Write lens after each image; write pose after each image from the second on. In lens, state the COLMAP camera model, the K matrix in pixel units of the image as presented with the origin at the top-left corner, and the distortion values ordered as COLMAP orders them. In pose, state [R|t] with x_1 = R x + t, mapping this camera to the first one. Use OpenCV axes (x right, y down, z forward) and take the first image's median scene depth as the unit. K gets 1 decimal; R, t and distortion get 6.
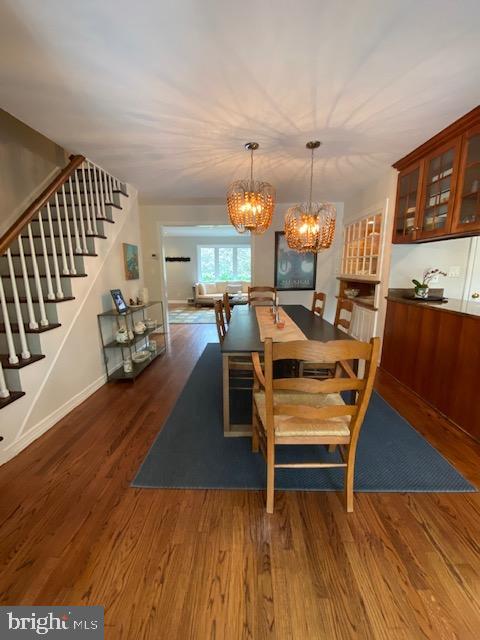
lens RADIAL K [[260.3, 0, 245.2], [0, 260.3, 324.9], [0, 0, 1]] dist [0.003892, -0.012178]
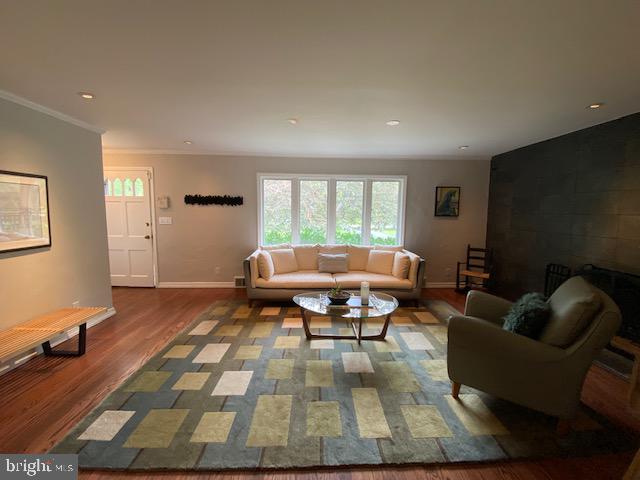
lens RADIAL K [[260.3, 0, 322.8], [0, 260.3, 241.0], [0, 0, 1]] dist [0.003892, -0.012178]
pose [[0.998222, 0.009606, 0.058833, -0.090047], [-0.003359, 0.994426, -0.105380, -0.127788], [-0.059518, 0.104995, 0.992690, 0.522021]]
